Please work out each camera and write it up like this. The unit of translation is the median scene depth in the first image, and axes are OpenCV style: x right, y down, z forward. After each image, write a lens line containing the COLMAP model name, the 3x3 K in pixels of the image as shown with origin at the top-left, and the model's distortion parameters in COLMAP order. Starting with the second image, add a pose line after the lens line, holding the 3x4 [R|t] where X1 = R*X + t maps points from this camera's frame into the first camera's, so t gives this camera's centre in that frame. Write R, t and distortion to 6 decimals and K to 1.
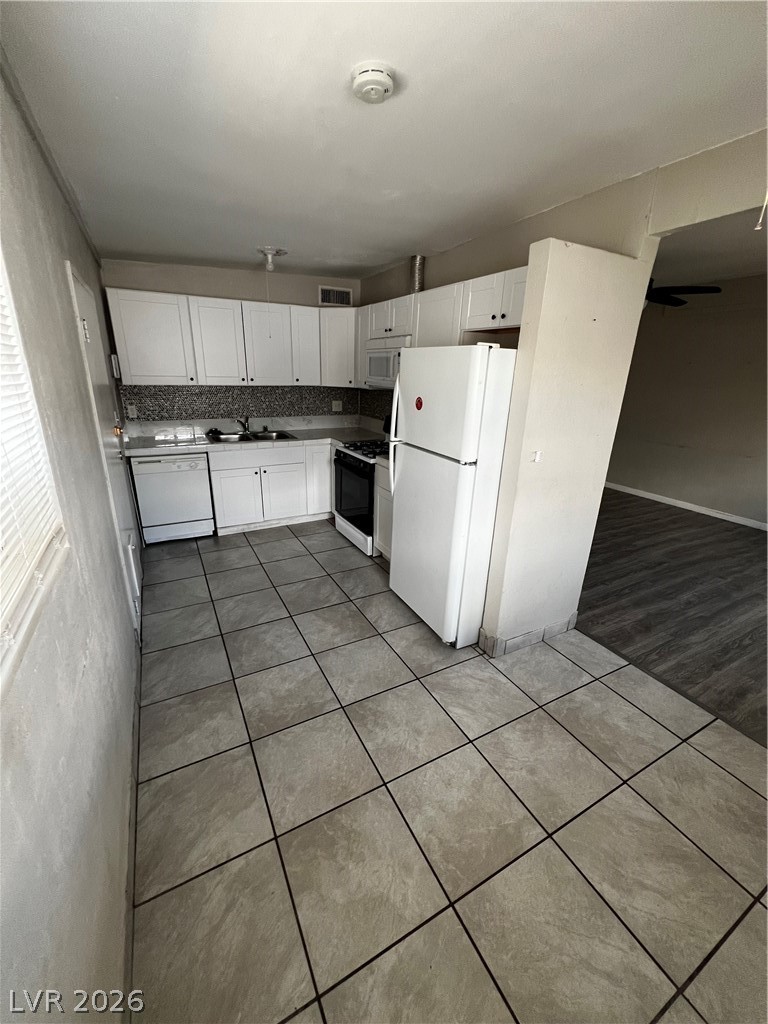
lens RADIAL K [[410.3, 0, 379.3], [0, 410.3, 514.6], [0, 0, 1]] dist [-0.001801, 0.000918]
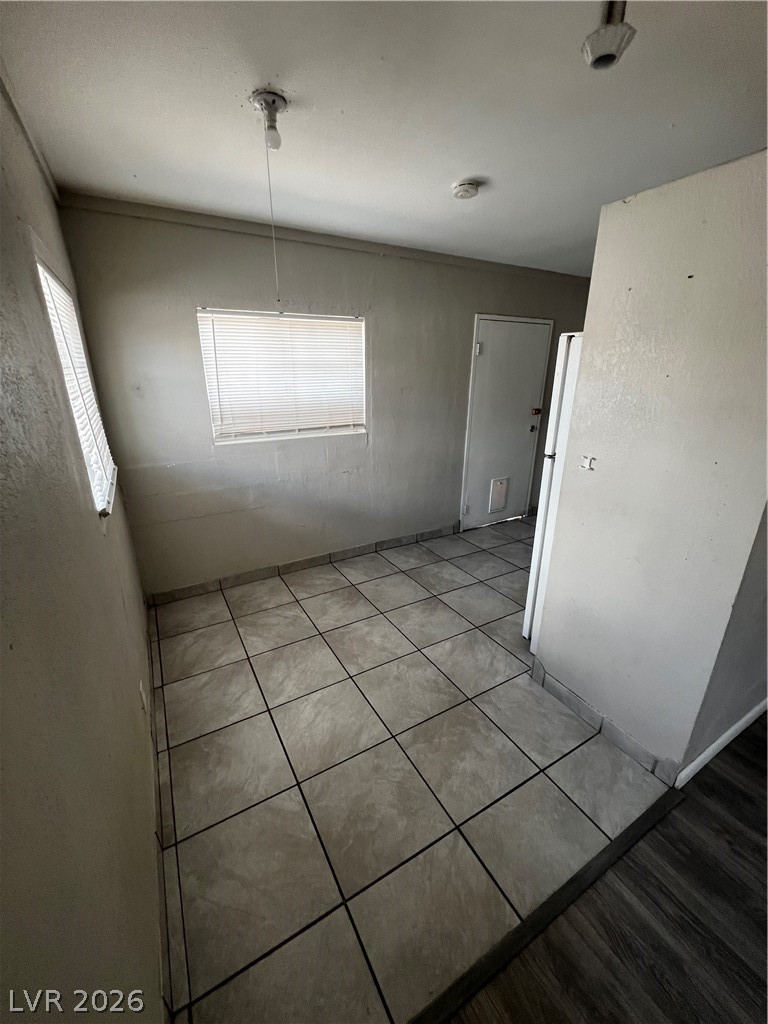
lens RADIAL K [[410.3, 0, 384.4], [0, 410.3, 512.0], [0, 0, 1]] dist [-0.001801, 0.000918]
pose [[0.032122, 0.303742, -0.952213, 0.940080], [-0.327952, 0.903161, 0.277032, -0.116812], [0.944148, 0.303382, 0.128624, 0.424642]]
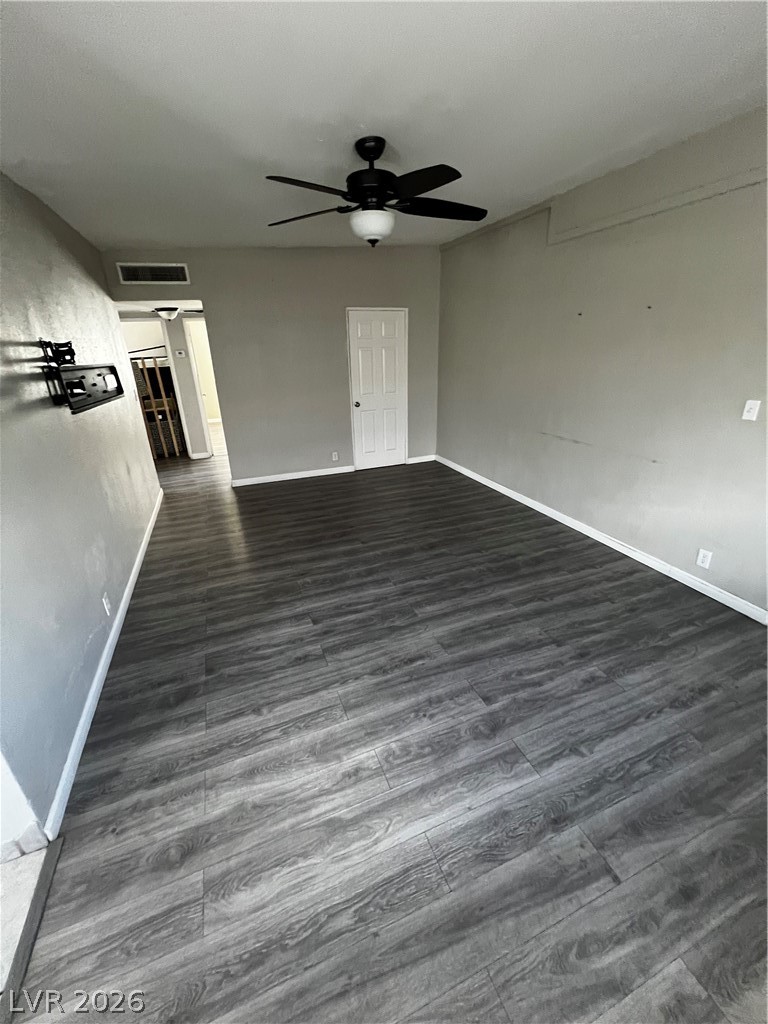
lens RADIAL K [[410.3, 0, 380.0], [0, 410.3, 511.5], [0, 0, 1]] dist [-0.001801, 0.000918]
pose [[0.991128, -0.012247, -0.132343, 1.019524], [0.019106, 0.998532, 0.050682, -0.187196], [0.131528, -0.052761, 0.989907, 0.568861]]
